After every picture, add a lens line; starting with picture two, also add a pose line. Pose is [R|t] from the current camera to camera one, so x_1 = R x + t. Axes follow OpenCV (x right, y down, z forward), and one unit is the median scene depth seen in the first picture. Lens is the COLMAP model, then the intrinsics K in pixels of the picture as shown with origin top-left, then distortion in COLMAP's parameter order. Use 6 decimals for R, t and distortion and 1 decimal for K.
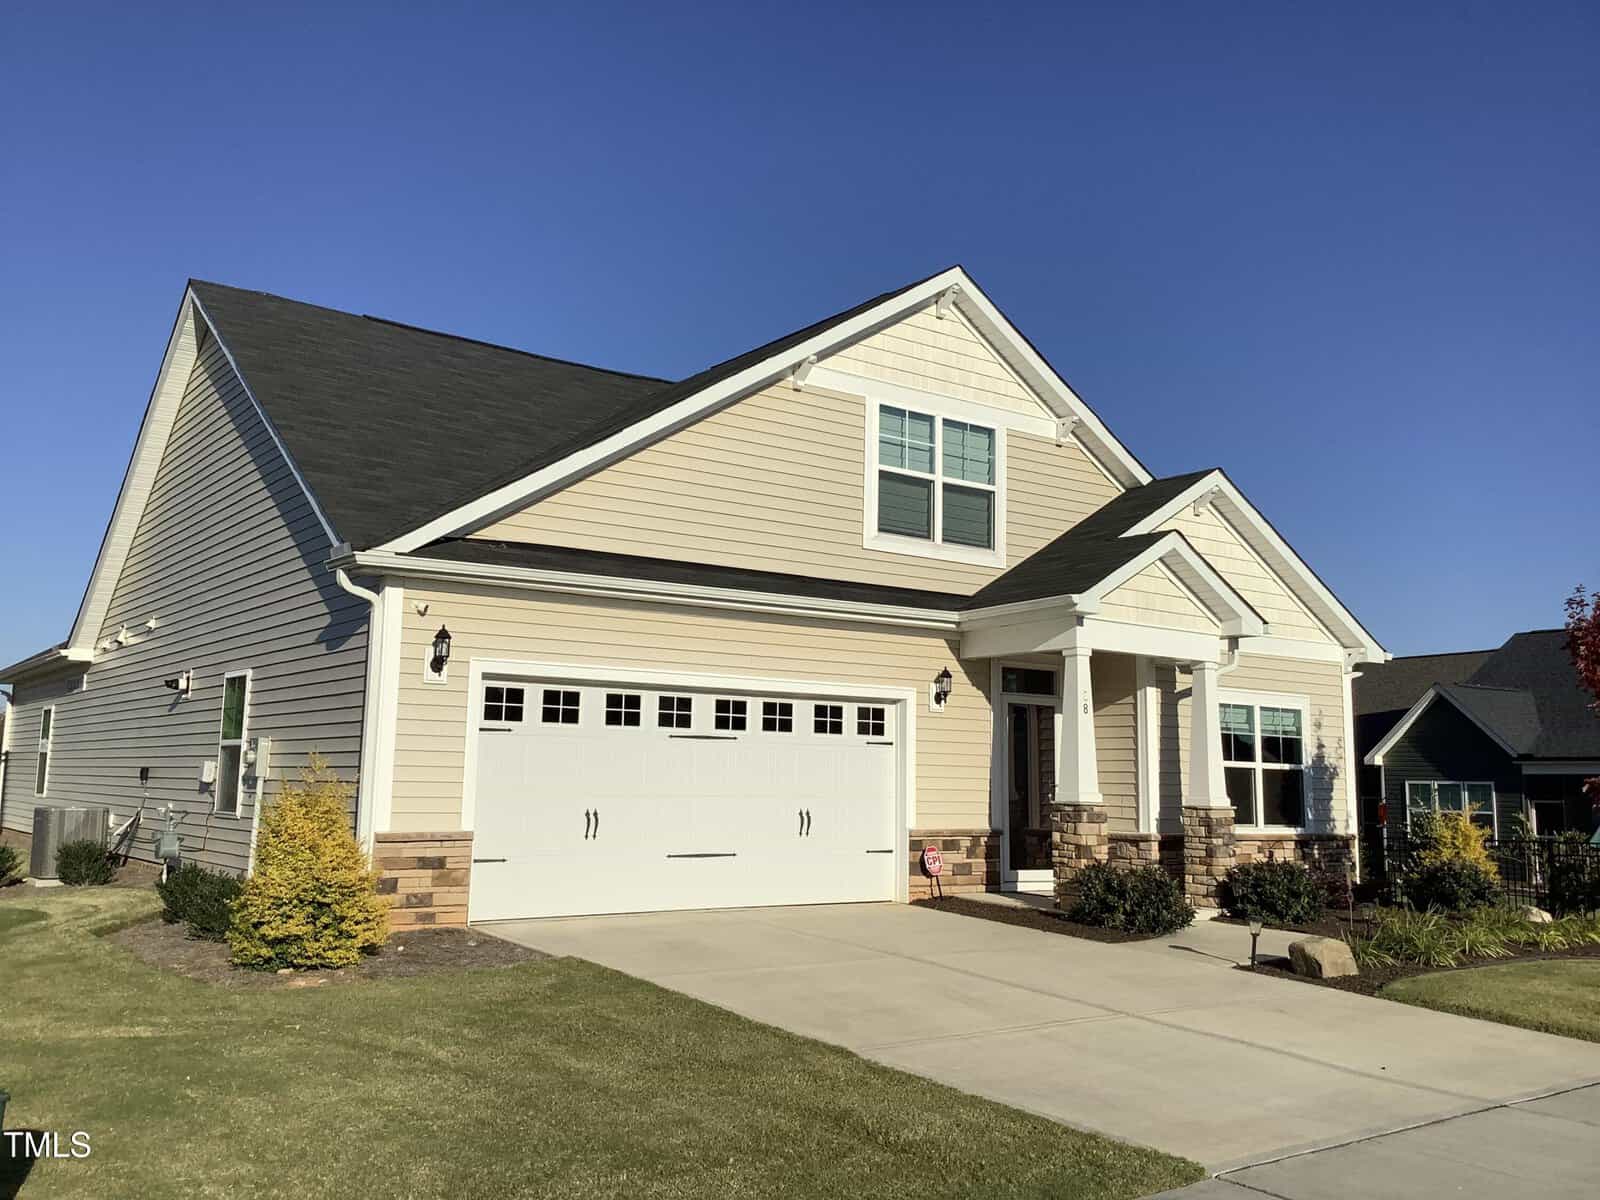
lens RADIAL K [[1433.8, 0, 800.0], [0, 1433.8, 600.0], [0, 0, 1]] dist [0.097161, 0.000920]
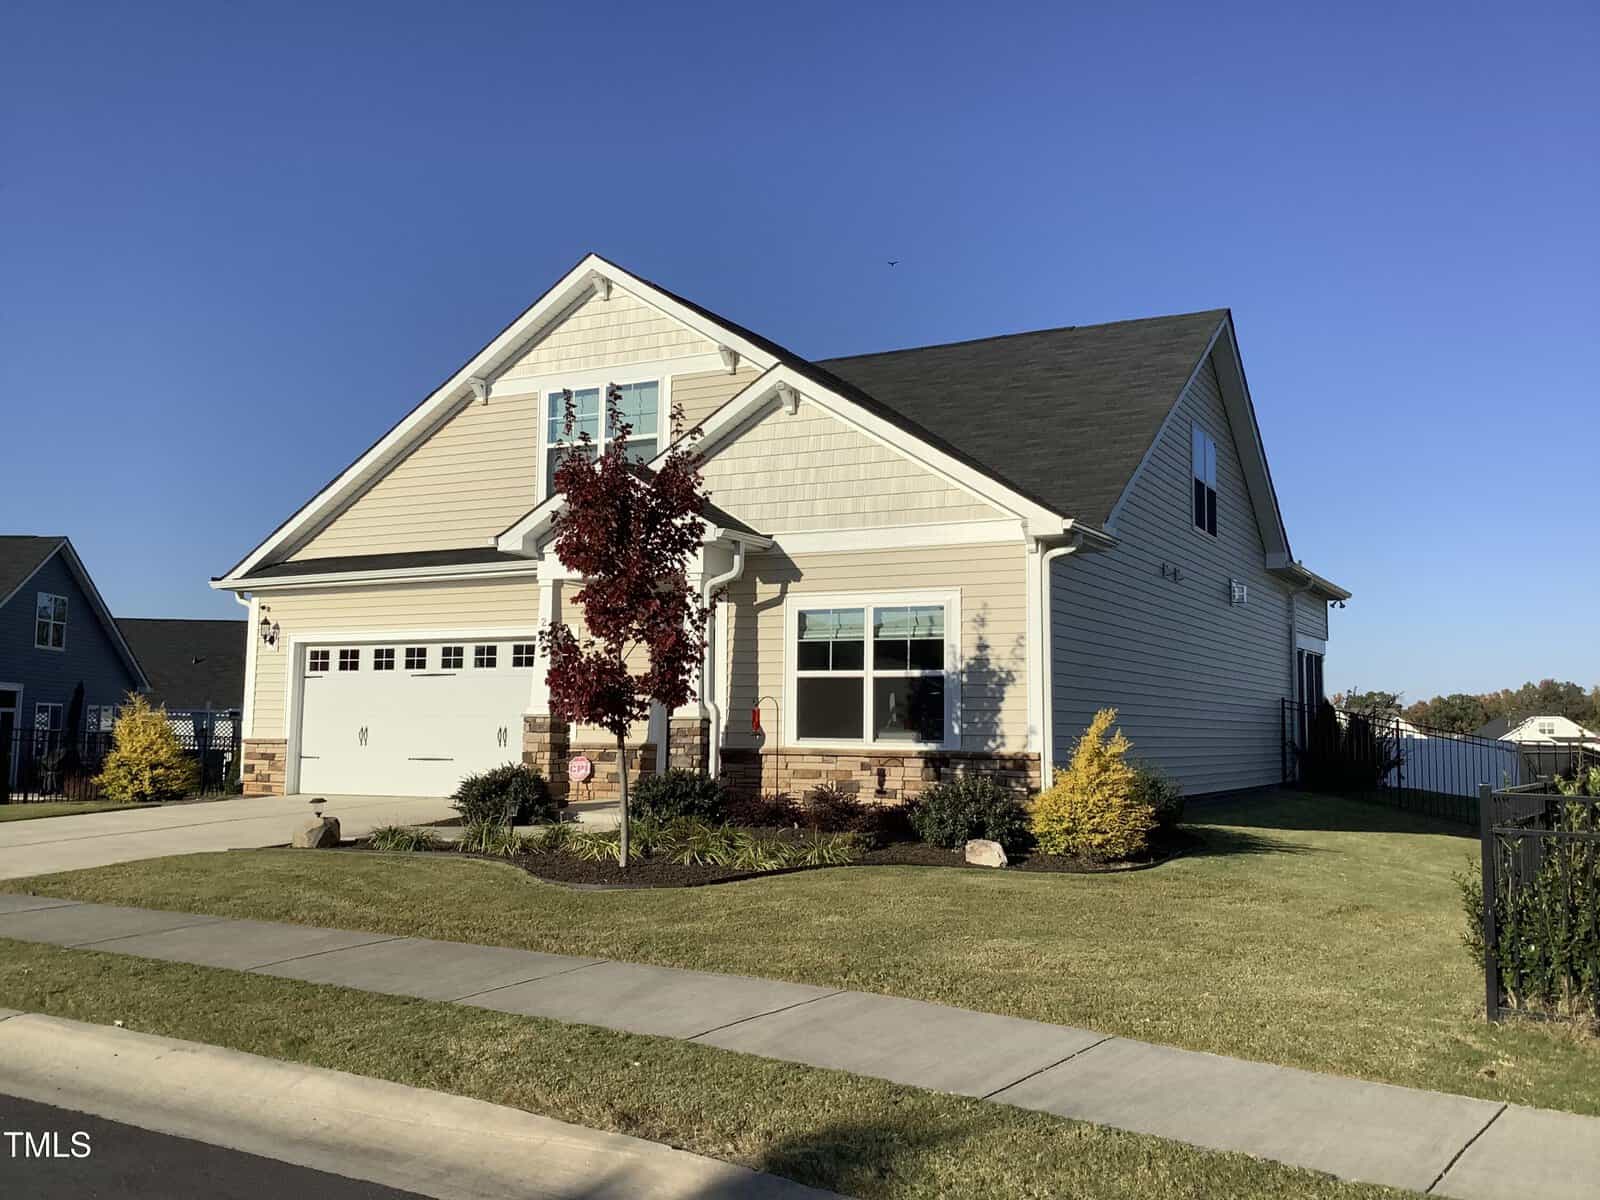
lens RADIAL K [[1433.8, 0, 800.0], [0, 1433.8, 600.0], [0, 0, 1]] dist [0.097161, 0.000920]
pose [[0.432370, -0.095566, -0.896618, 1.235678], [0.110051, 0.992527, -0.052720, 0.125046], [0.894955, -0.075879, 0.439656, 0.650390]]
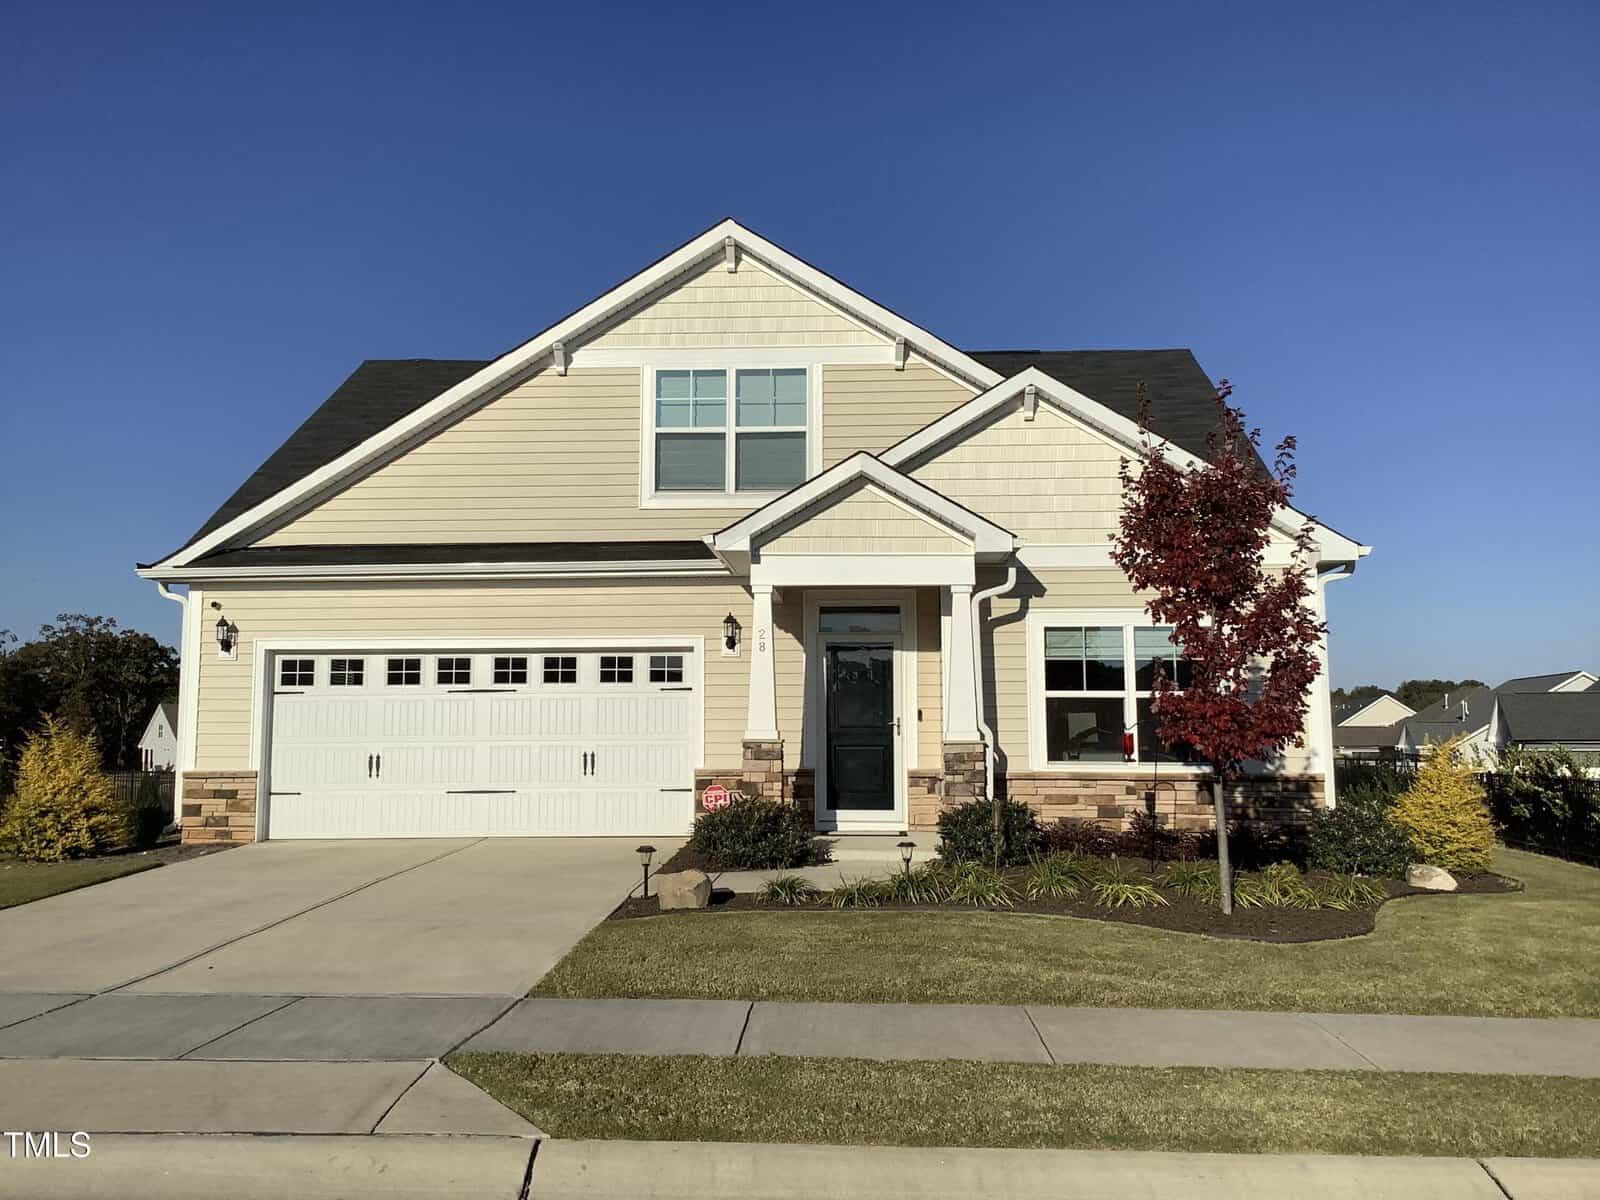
lens RADIAL K [[1433.8, 0, 800.0], [0, 1433.8, 600.0], [0, 0, 1]] dist [0.097161, 0.000920]
pose [[0.770054, -0.081036, -0.632811, 0.805443], [0.095740, 0.995346, -0.010958, 0.054597], [0.630754, -0.052147, 0.774229, 0.239500]]
